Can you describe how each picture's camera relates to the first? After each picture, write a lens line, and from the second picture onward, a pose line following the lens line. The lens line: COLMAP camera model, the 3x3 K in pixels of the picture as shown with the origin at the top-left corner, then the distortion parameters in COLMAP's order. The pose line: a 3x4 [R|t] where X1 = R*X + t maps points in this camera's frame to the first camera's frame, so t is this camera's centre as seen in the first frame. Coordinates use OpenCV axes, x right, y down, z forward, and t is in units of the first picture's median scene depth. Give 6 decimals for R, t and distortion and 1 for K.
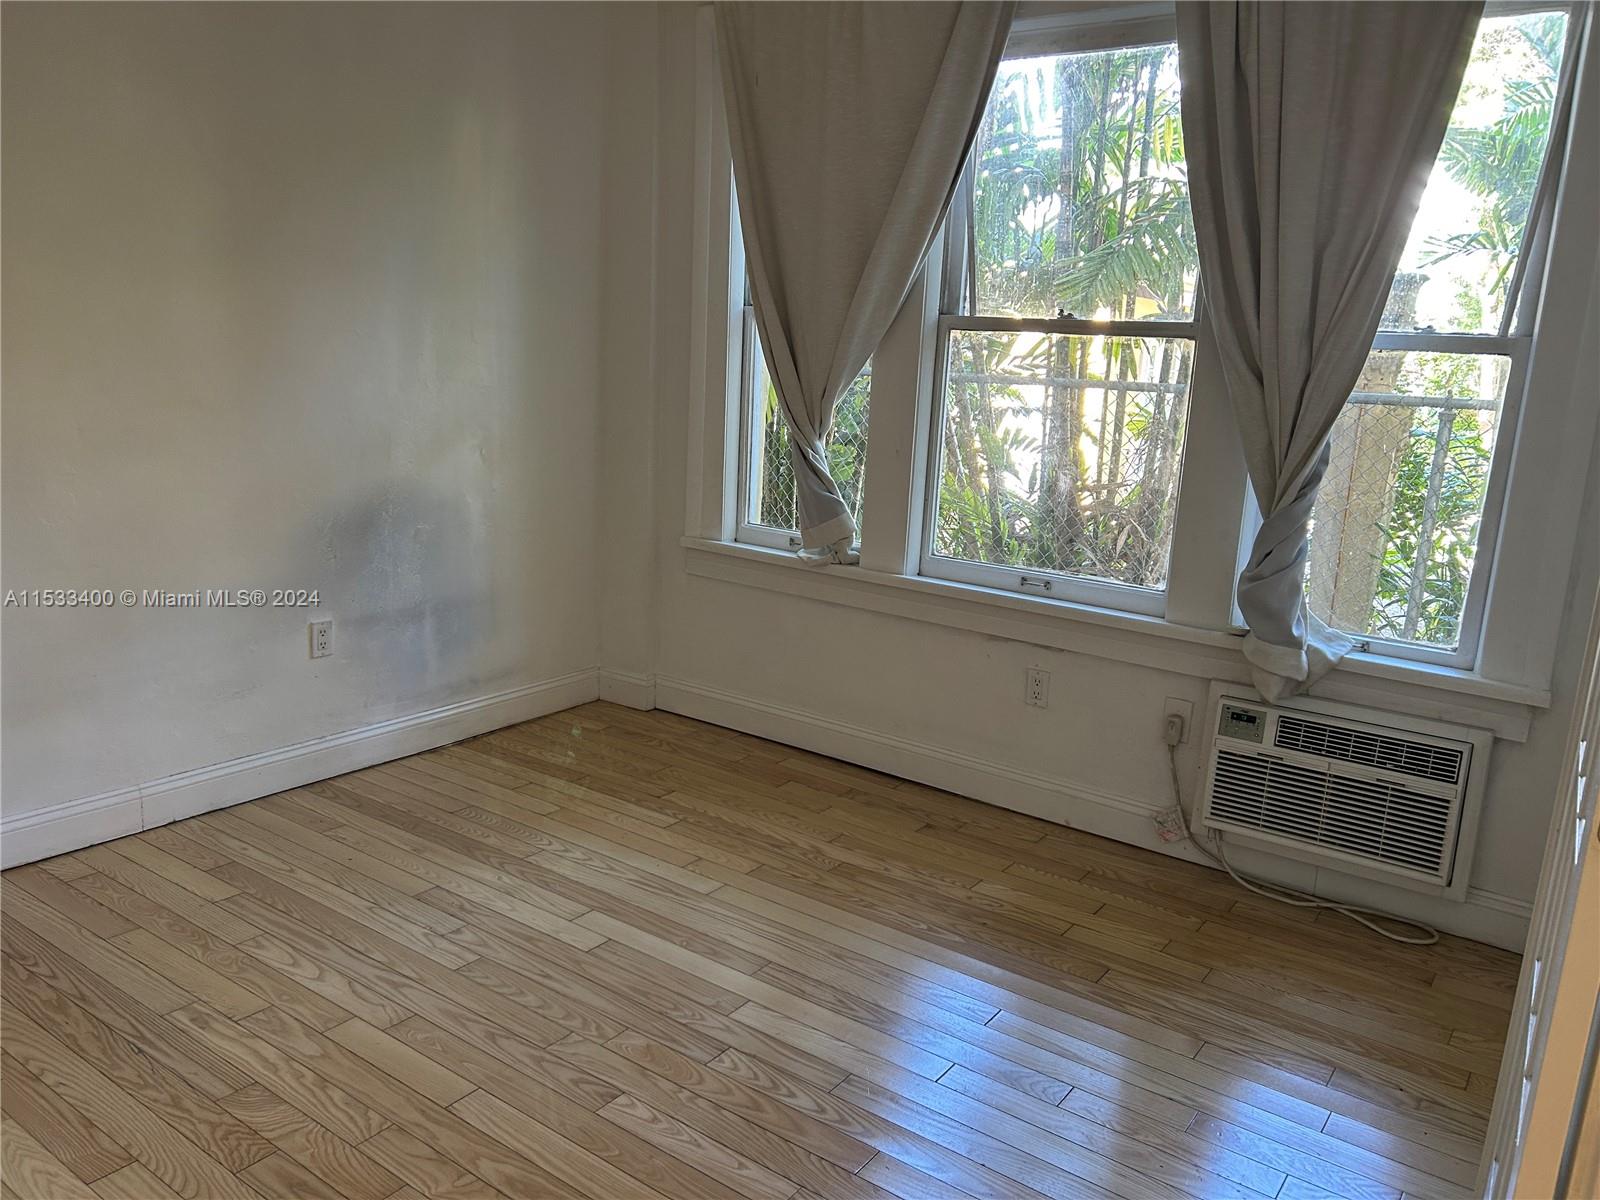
lens RADIAL K [[1214.0, 0, 795.1], [0, 1214.0, 608.5], [0, 0, 1]] dist [0.042523, -0.047308]
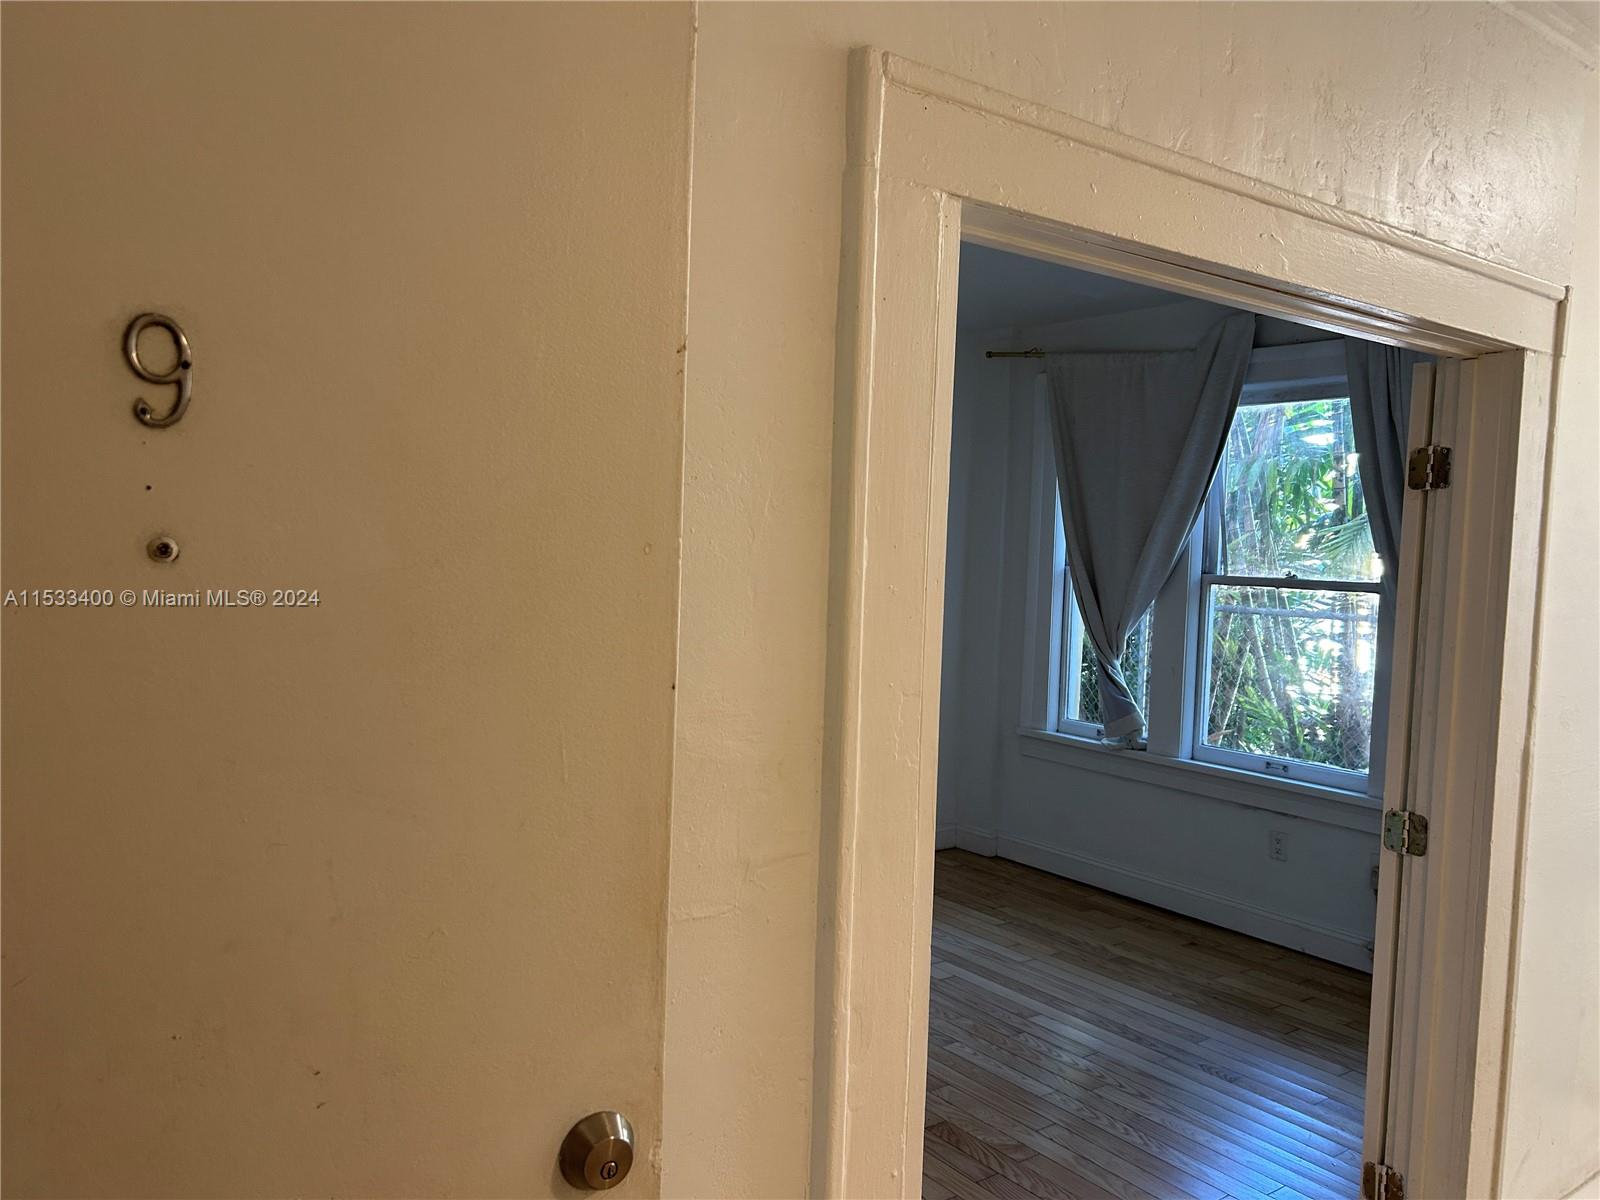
lens RADIAL K [[1214.0, 0, 808.3], [0, 1214.0, 607.2], [0, 0, 1]] dist [0.042523, -0.047308]
pose [[0.957566, 0.002322, -0.288205, 0.091205], [-0.052794, 0.984461, -0.167477, 0.060410], [0.283338, 0.175586, 0.942809, -0.472030]]
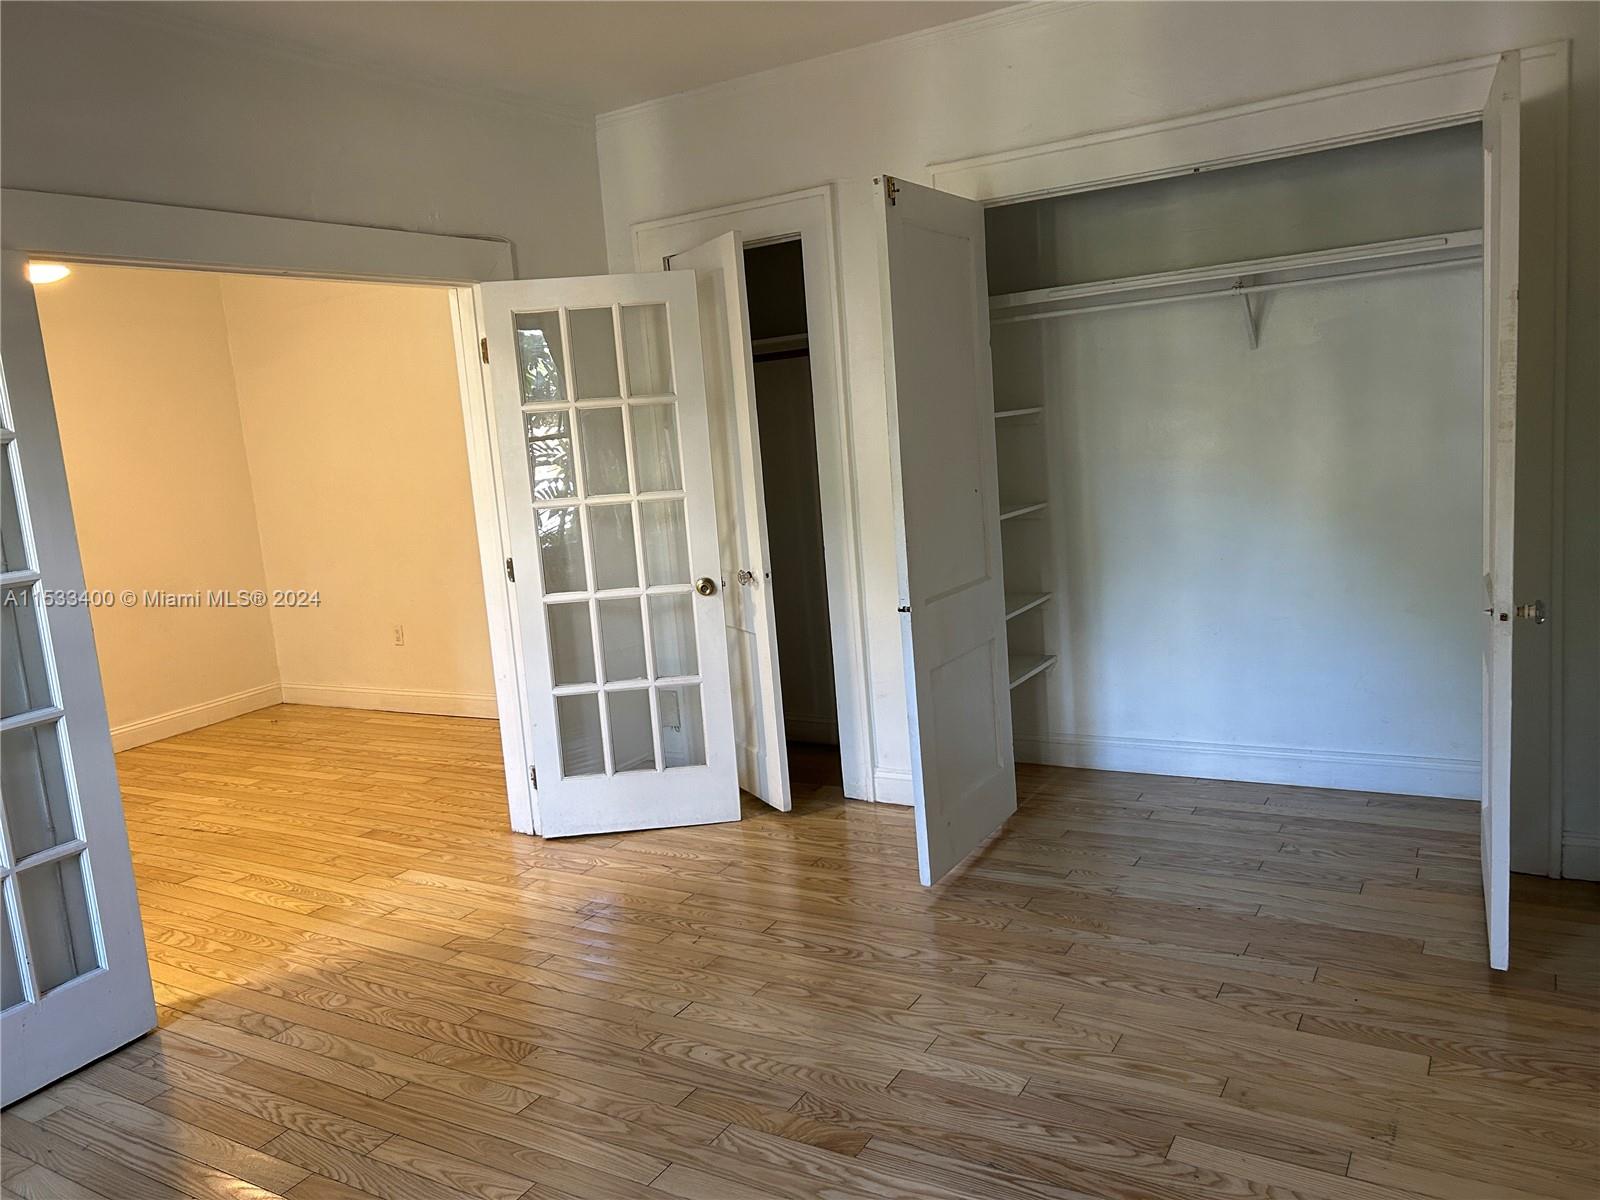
lens RADIAL K [[1214.0, 0, 799.8], [0, 1214.0, 600.8], [0, 0, 1]] dist [0.042523, -0.047308]
pose [[-0.995260, 0.043257, -0.087105, -0.195610], [0.009665, 0.935200, 0.353988, -0.274801], [0.096773, 0.351468, -0.931185, 1.115867]]
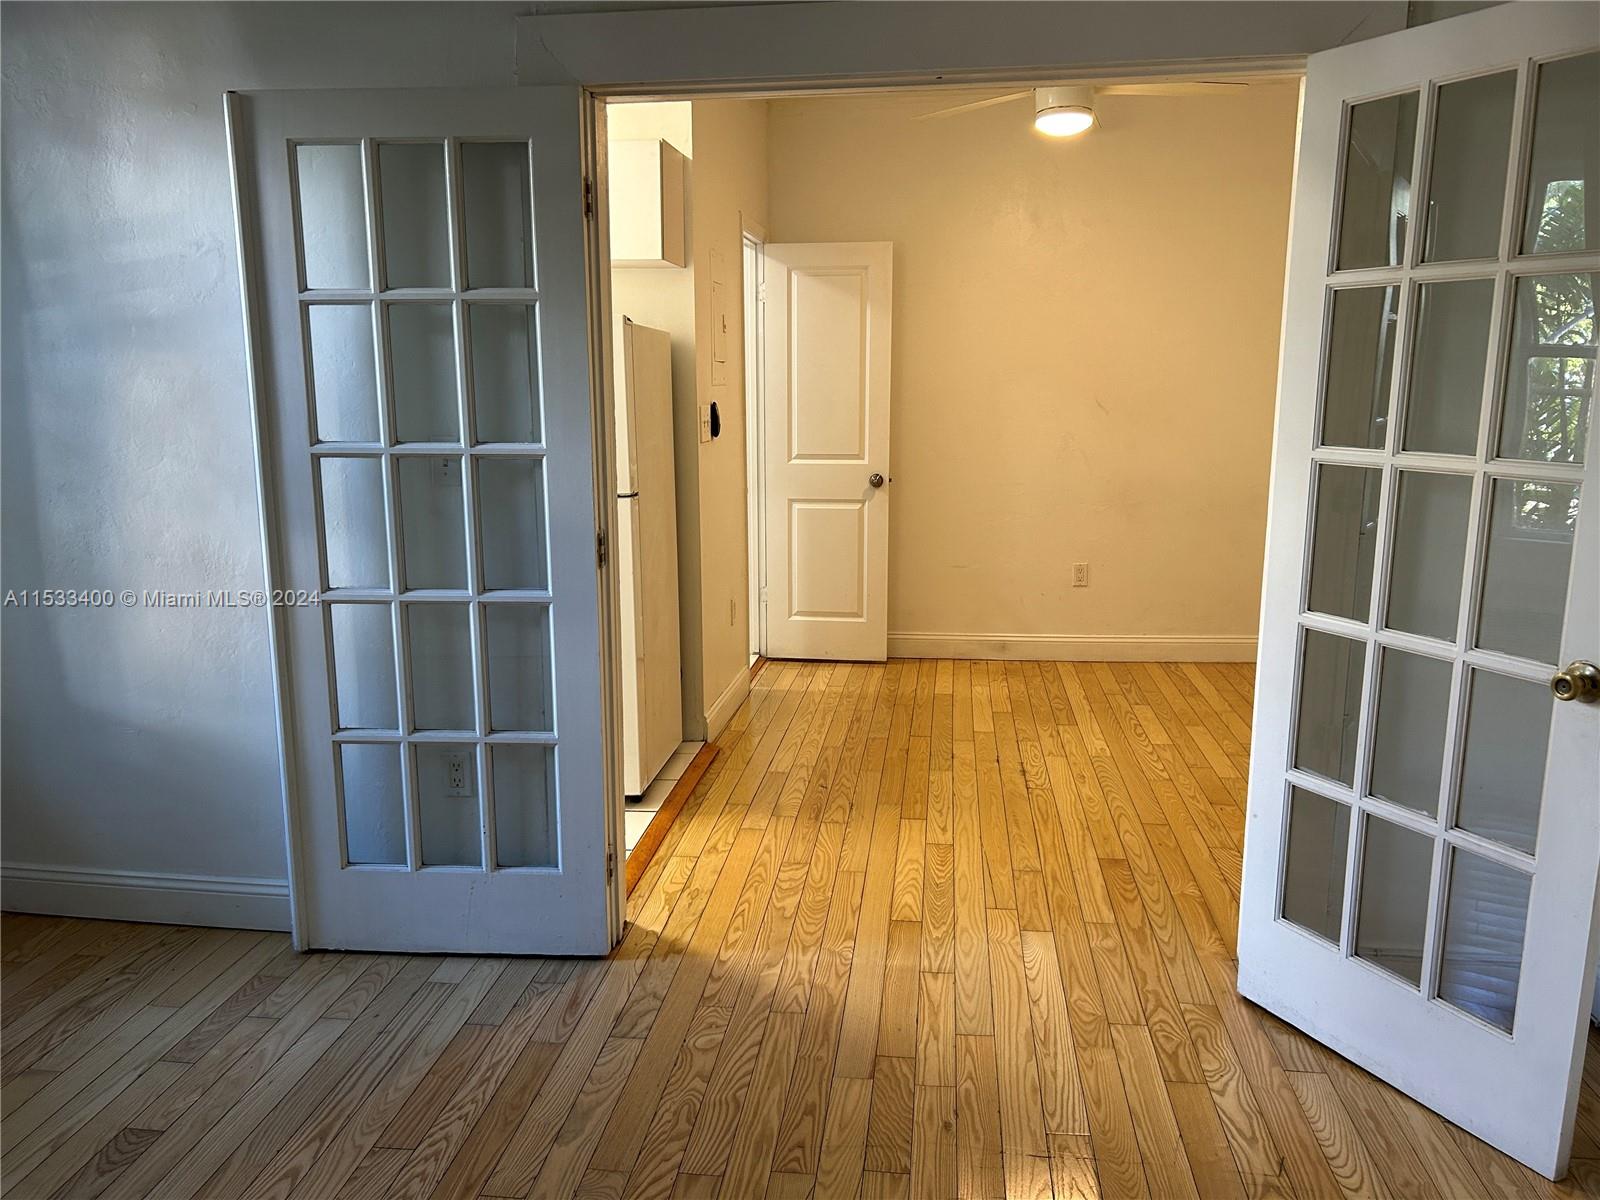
lens RADIAL K [[1214.0, 0, 788.6], [0, 1214.0, 592.8], [0, 0, 1]] dist [0.042523, -0.047308]
pose [[-0.478006, -0.203373, 0.854488, -0.491596], [0.170963, 0.932678, 0.317621, -0.142463], [-0.861558, 0.297910, -0.411057, 0.526326]]
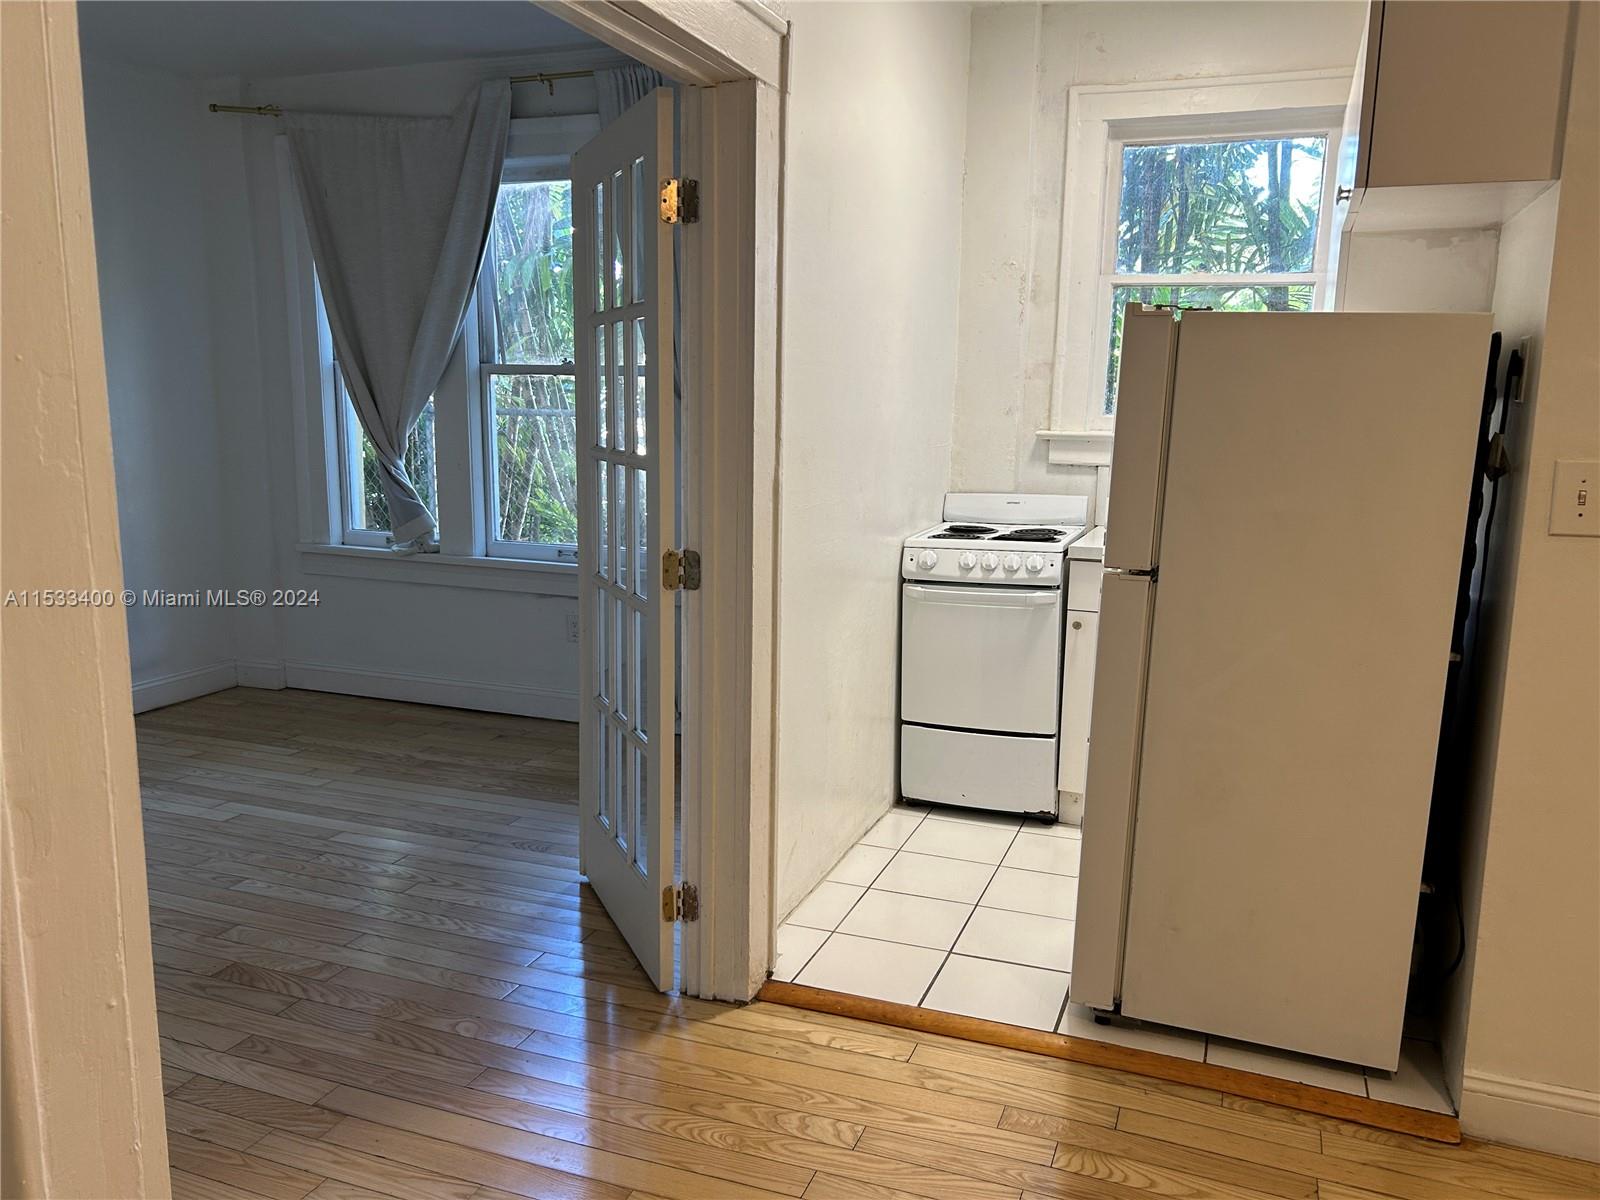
lens RADIAL K [[1214.0, 0, 786.4], [0, 1214.0, 591.8], [0, 0, 1]] dist [0.042523, -0.047308]
pose [[0.967139, -0.077464, 0.242159, 0.102316], [0.089143, 0.995308, -0.037634, 0.098373], [-0.238107, 0.057984, 0.969507, -0.401984]]
